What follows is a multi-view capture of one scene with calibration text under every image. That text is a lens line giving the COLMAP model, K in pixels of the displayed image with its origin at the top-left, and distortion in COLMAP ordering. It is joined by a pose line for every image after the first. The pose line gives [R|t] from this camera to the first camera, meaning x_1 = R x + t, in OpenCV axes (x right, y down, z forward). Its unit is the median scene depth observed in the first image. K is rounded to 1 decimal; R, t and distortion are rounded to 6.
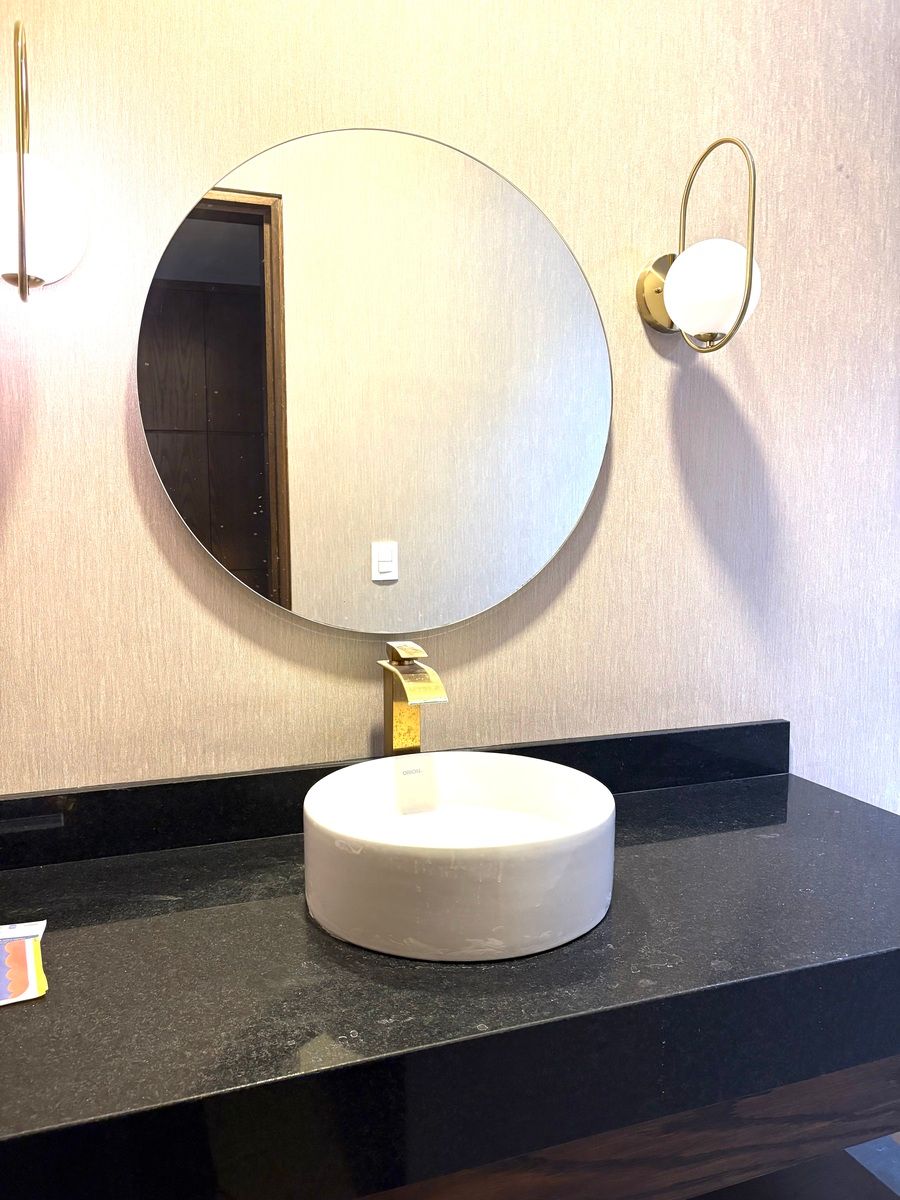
lens RADIAL K [[896.1, 0, 450.0], [0, 896.1, 600.0], [0, 0, 1]] dist [0.009355, 0.004606]
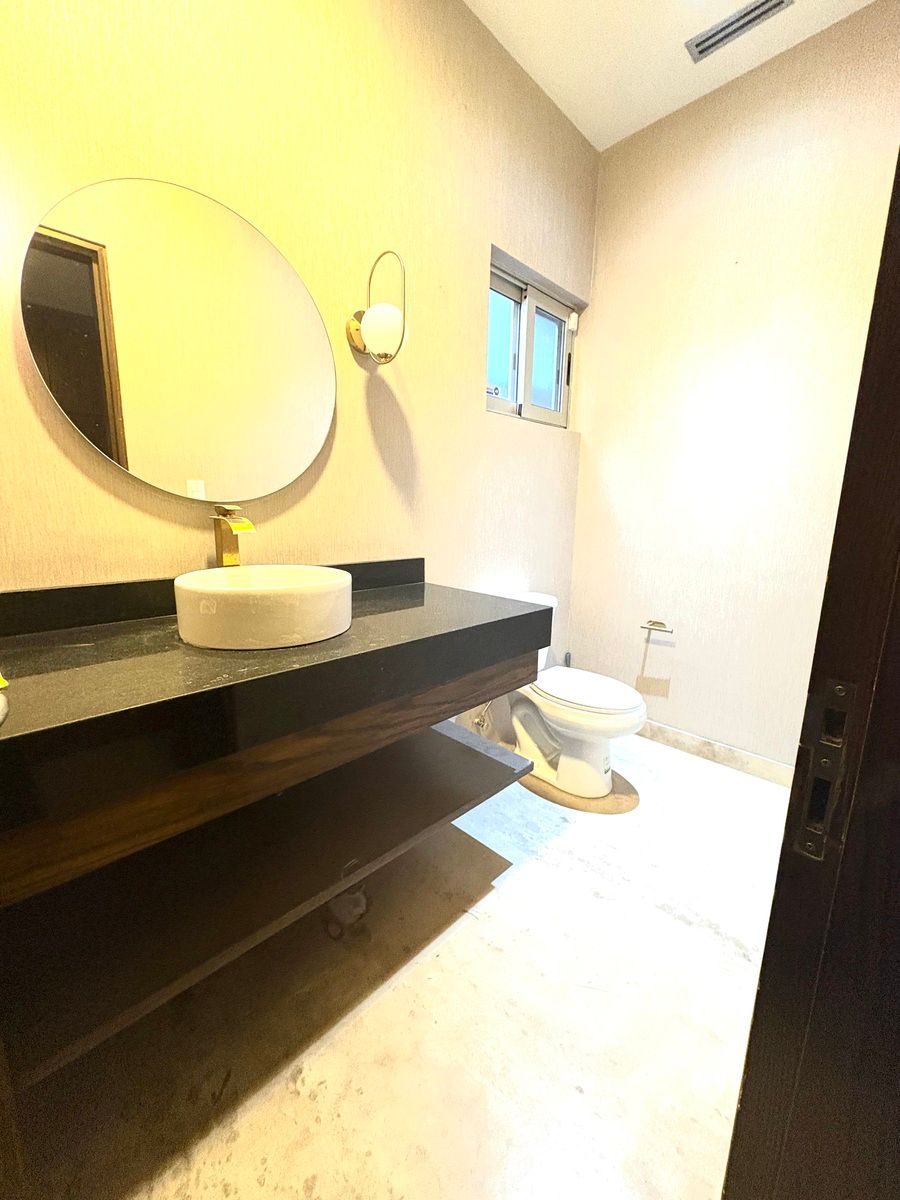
lens RADIAL K [[473.9, 0, 450.0], [0, 473.9, 600.0], [0, 0, 1]] dist [0.001389, -0.000006]
pose [[0.902740, -0.058857, 0.426141, -0.060154], [0.020992, 0.995443, 0.093017, 0.150559], [-0.429674, -0.075024, 0.899862, -0.053259]]
